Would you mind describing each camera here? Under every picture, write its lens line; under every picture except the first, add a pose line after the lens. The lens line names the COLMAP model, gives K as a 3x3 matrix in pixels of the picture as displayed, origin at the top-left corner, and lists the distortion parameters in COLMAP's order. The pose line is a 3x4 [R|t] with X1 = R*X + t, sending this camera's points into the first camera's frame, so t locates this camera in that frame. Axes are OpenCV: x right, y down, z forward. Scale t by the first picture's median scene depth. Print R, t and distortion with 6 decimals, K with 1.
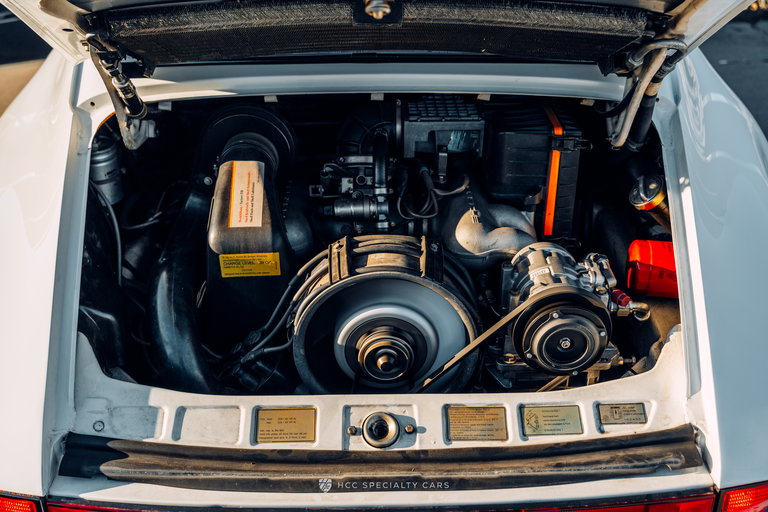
lens RADIAL K [[839.4, 0, 384.1], [0, 839.4, 257.8], [0, 0, 1]] dist [0.003854, 0.000000]
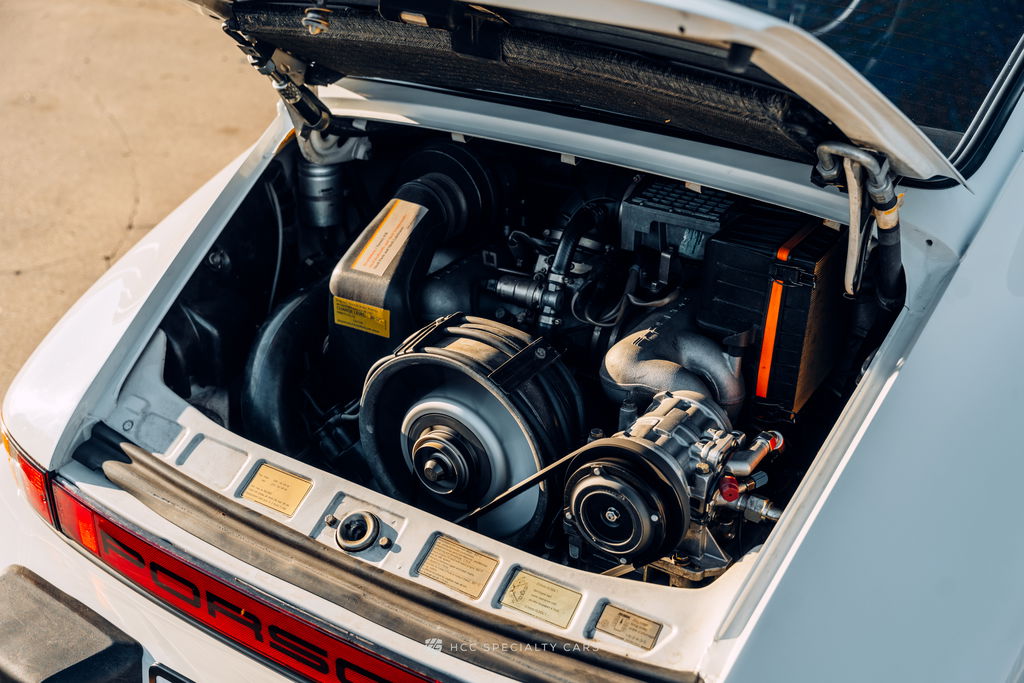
lens RADIAL K [[1148.0, 0, 512.5], [0, 1148.0, 339.5], [0, 0, 1]] dist [0.007189, 0.000000]
pose [[0.838430, 0.263630, -0.477006, 0.572142], [-0.286625, 0.957704, 0.025502, -0.046289], [0.463553, 0.115340, 0.878530, 0.047300]]
